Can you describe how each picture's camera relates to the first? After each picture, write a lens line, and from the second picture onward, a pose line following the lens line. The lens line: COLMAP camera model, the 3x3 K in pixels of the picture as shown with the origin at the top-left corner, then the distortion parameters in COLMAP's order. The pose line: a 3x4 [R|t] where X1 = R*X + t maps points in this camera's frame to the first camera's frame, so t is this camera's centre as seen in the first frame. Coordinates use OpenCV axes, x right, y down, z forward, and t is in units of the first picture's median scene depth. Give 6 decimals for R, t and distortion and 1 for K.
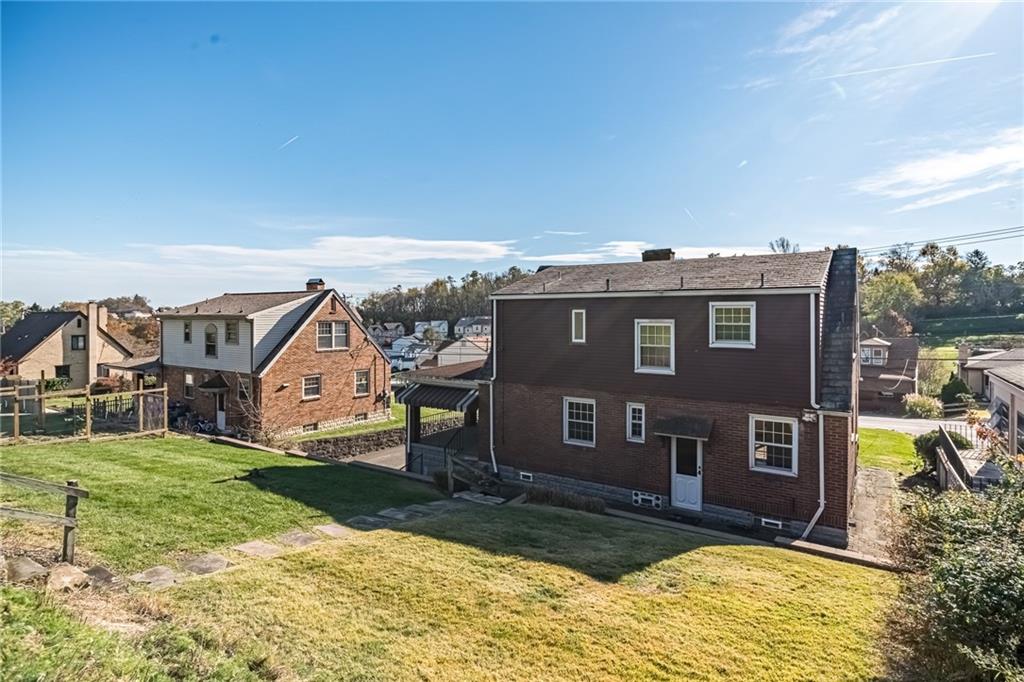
lens RADIAL K [[522.1, 0, 511.8], [0, 522.1, 334.3], [0, 0, 1]] dist [-0.001948, 0.000797]
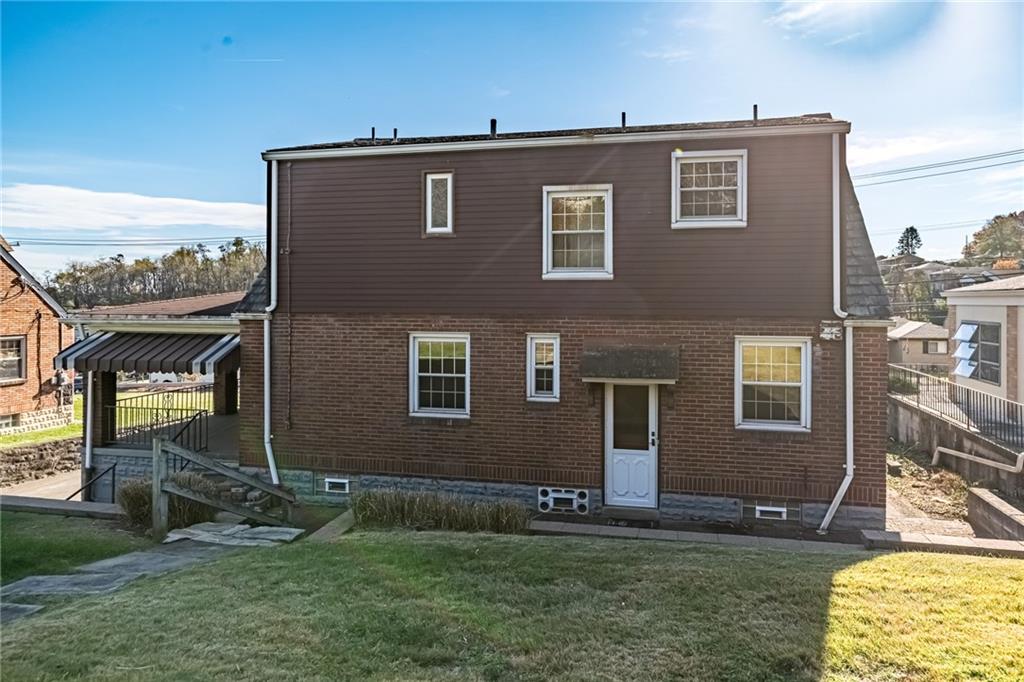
lens RADIAL K [[545.0, 0, 515.0], [0, 545.0, 343.3], [0, 0, 1]] dist [0.001747, 0.001306]
pose [[0.923011, 0.002038, 0.384767, -0.023018], [0.002563, 0.999931, -0.011444, 0.150691], [-0.384764, 0.011550, 0.922943, 0.461889]]
